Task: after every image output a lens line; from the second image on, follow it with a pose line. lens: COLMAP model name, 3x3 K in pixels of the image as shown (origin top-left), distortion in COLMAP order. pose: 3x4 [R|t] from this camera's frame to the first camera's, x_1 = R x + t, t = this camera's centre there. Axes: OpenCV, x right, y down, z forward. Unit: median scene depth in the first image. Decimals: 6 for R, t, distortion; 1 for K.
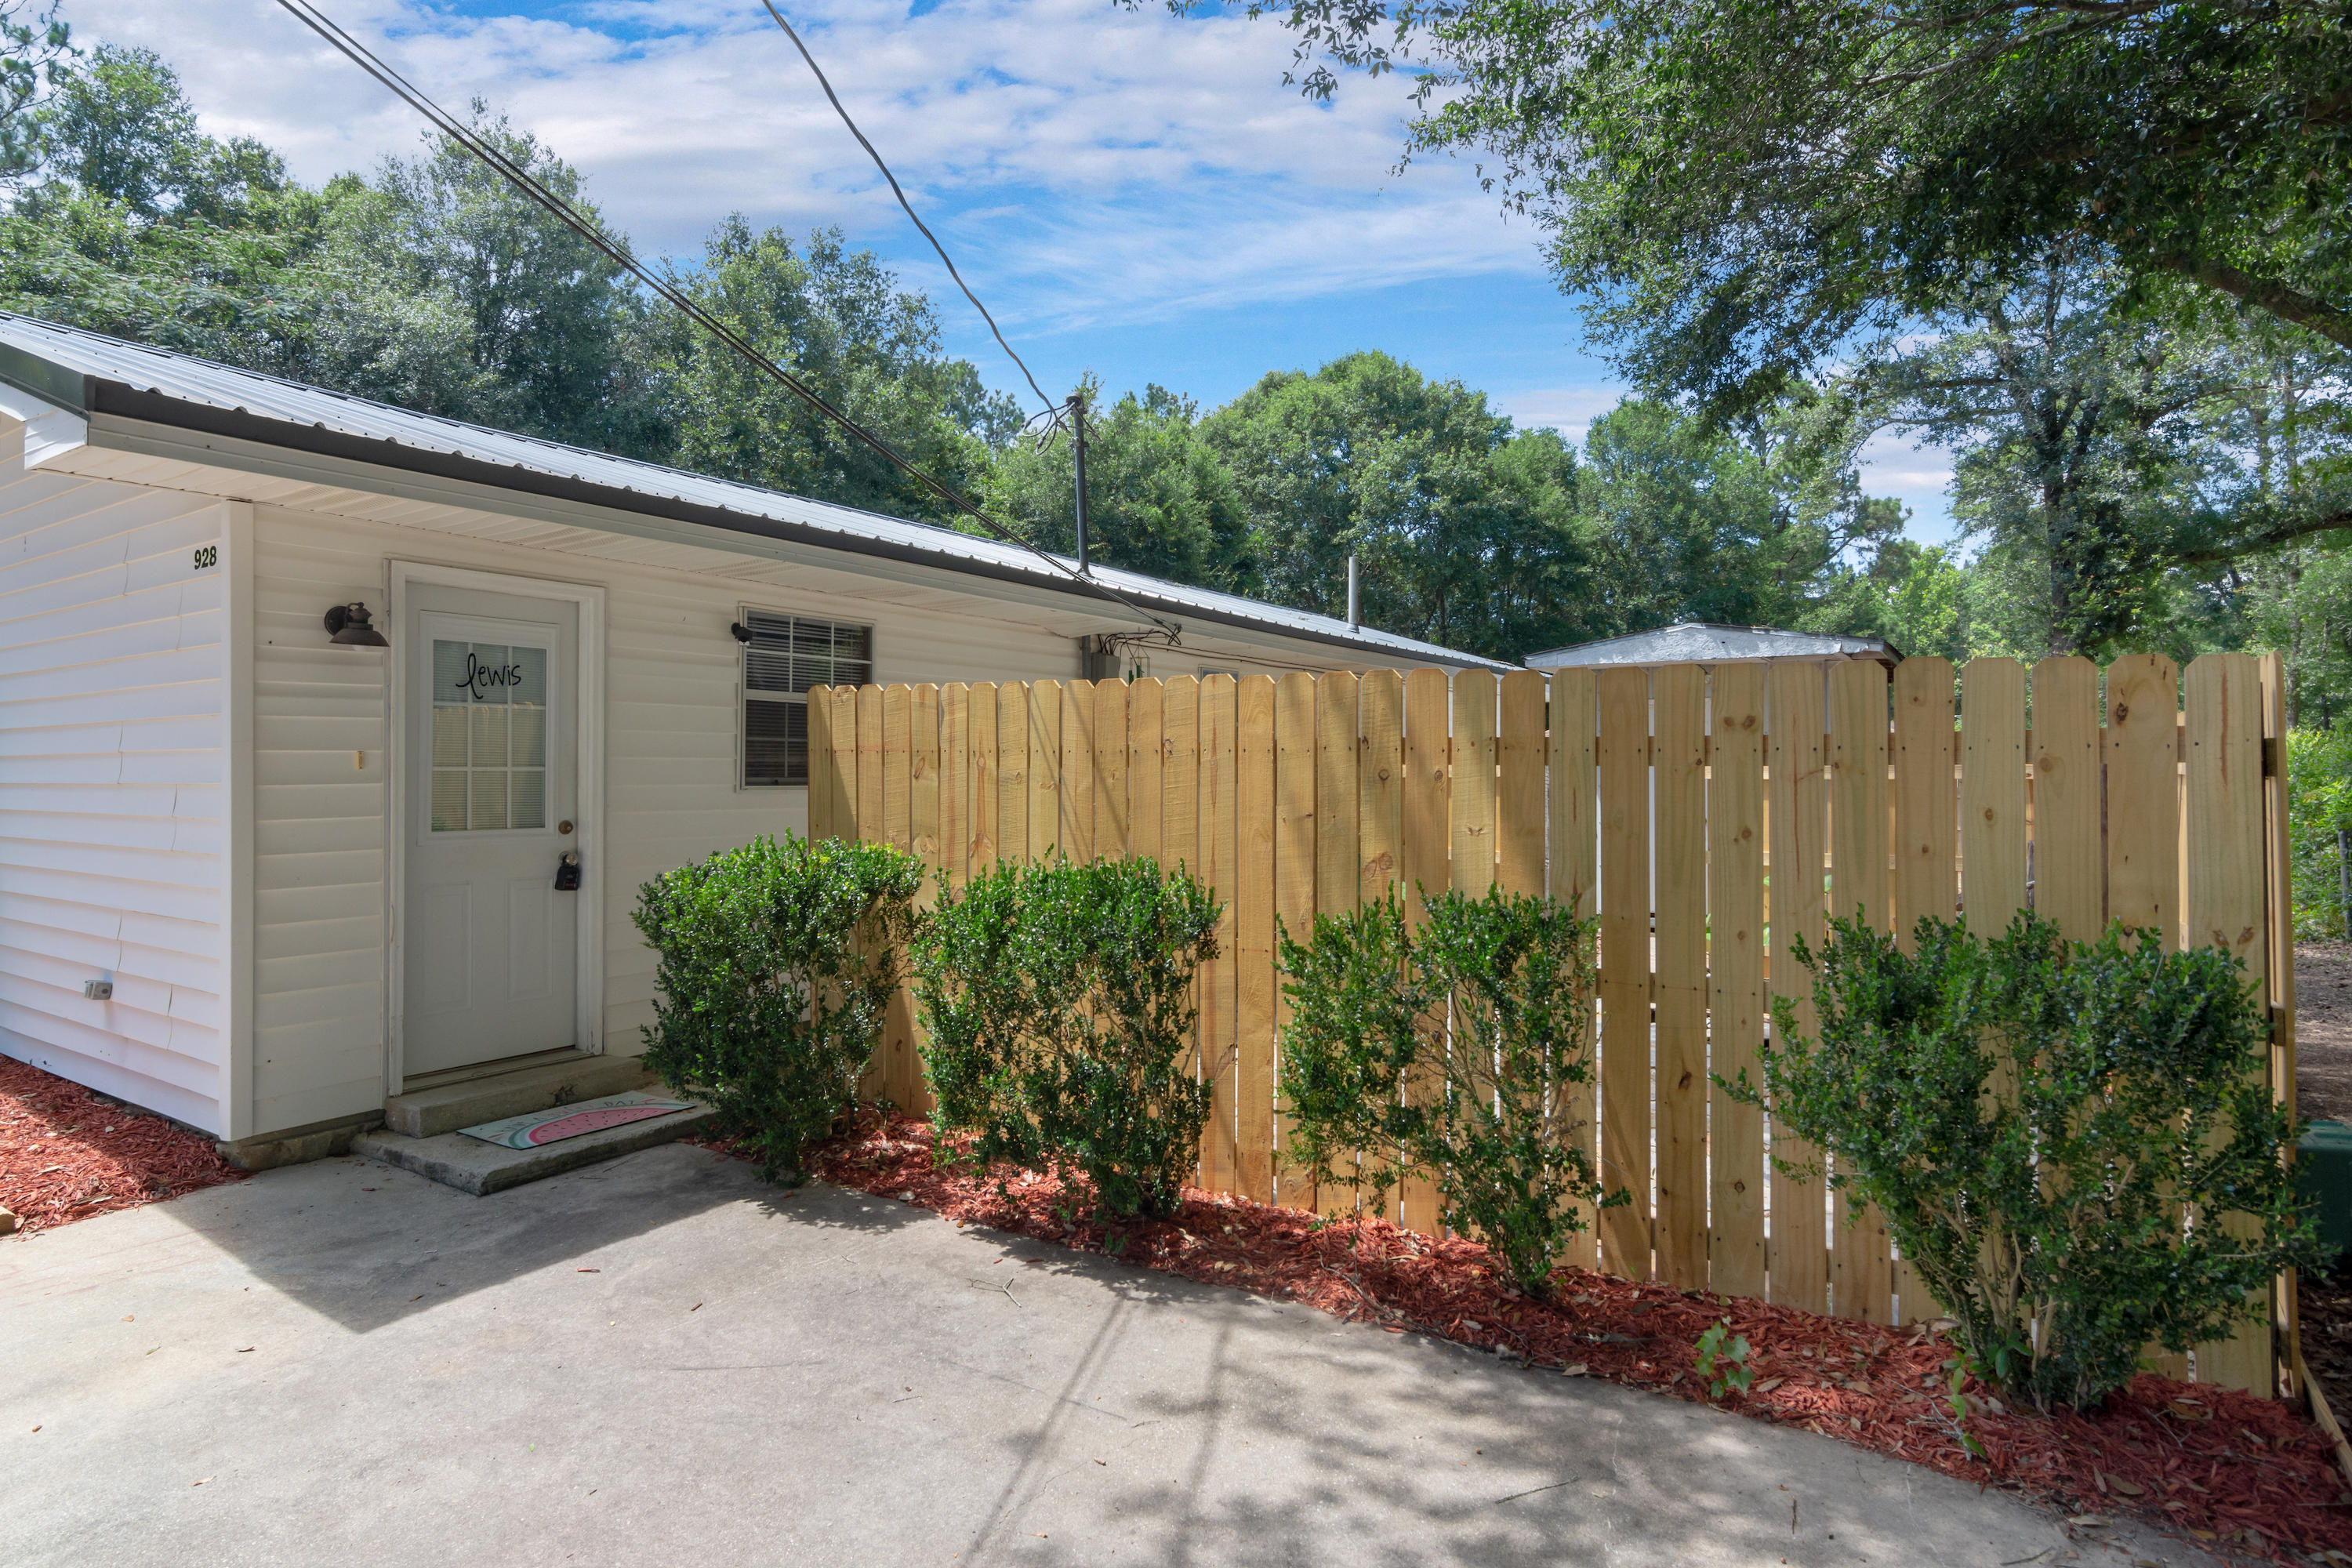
lens RADIAL K [[1285.5, 0, 1179.3], [0, 1285.5, 749.9], [0, 0, 1]] dist [0.003987, 0.000666]
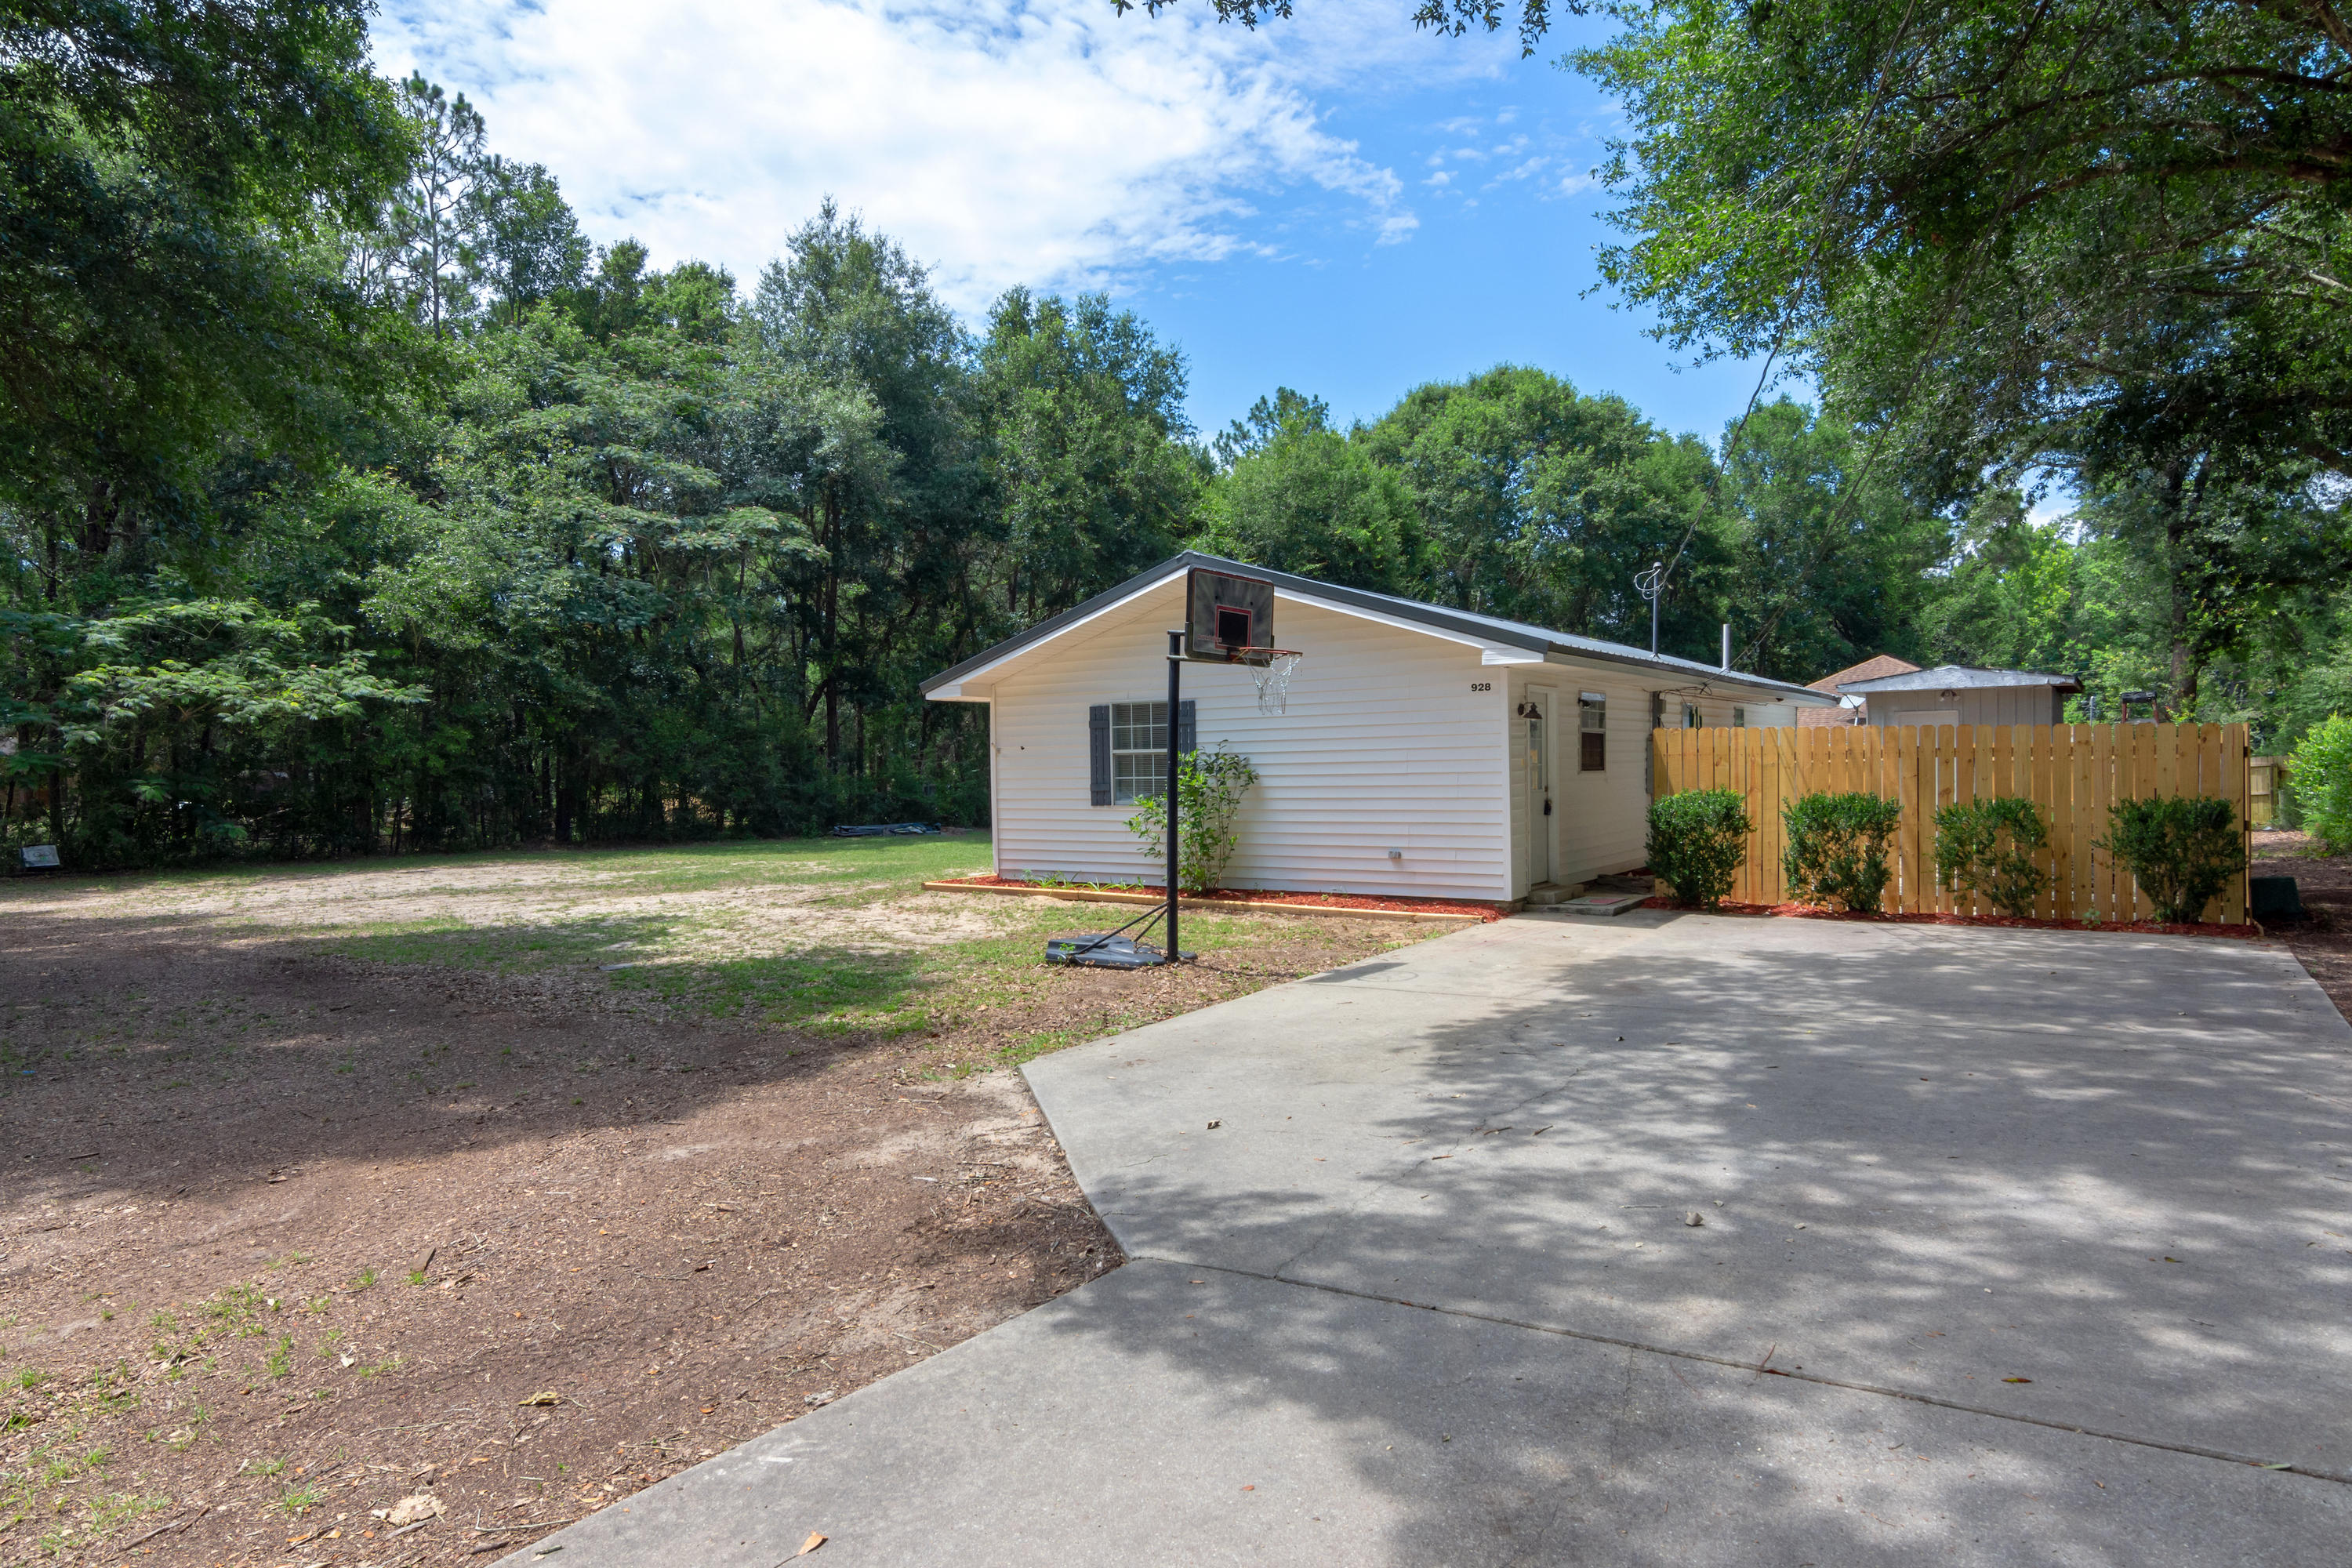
lens RADIAL K [[1388.8, 0, 1176.0], [0, 1388.8, 784.0], [0, 0, 1]] dist [-0.000600, -0.000074]
pose [[0.999630, -0.014040, -0.023312, -0.132320], [0.014758, 0.999413, 0.030908, -0.004654], [0.022864, -0.031240, 0.999250, -0.189726]]
